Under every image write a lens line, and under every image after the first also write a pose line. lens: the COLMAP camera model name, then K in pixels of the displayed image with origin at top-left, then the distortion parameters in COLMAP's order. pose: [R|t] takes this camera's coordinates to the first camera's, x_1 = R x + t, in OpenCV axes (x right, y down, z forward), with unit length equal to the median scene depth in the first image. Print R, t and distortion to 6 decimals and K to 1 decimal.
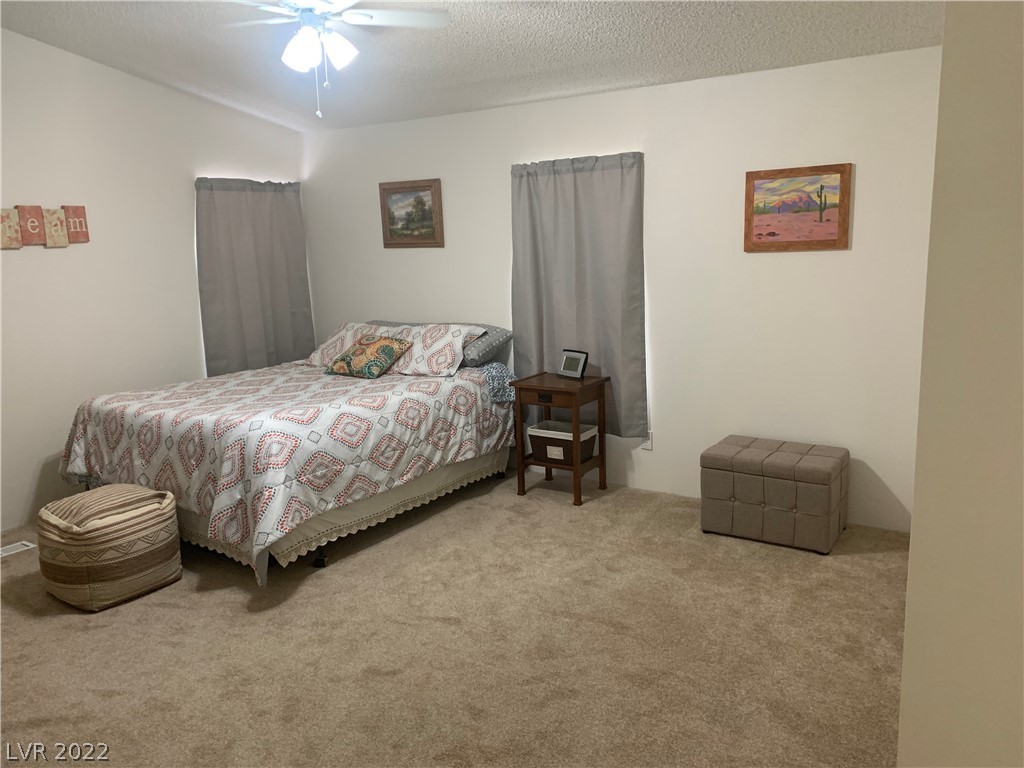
lens RADIAL K [[788.3, 0, 512.0], [0, 788.3, 383.7], [0, 0, 1]] dist [0.040475, -0.052195]
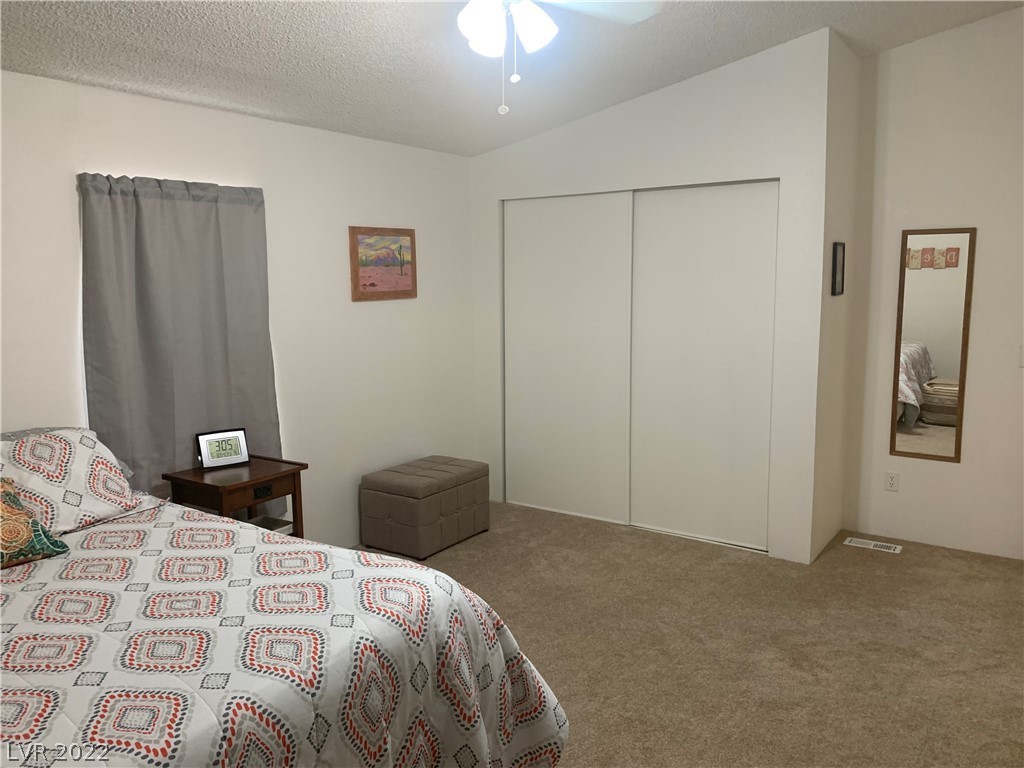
lens RADIAL K [[788.3, 0, 512.2], [0, 788.3, 384.6], [0, 0, 1]] dist [0.040475, -0.052195]
pose [[0.033007, -0.109199, 0.993472, -0.789972], [0.188417, 0.976870, 0.101114, -0.128249], [-0.981534, 0.183850, 0.052818, 0.783198]]
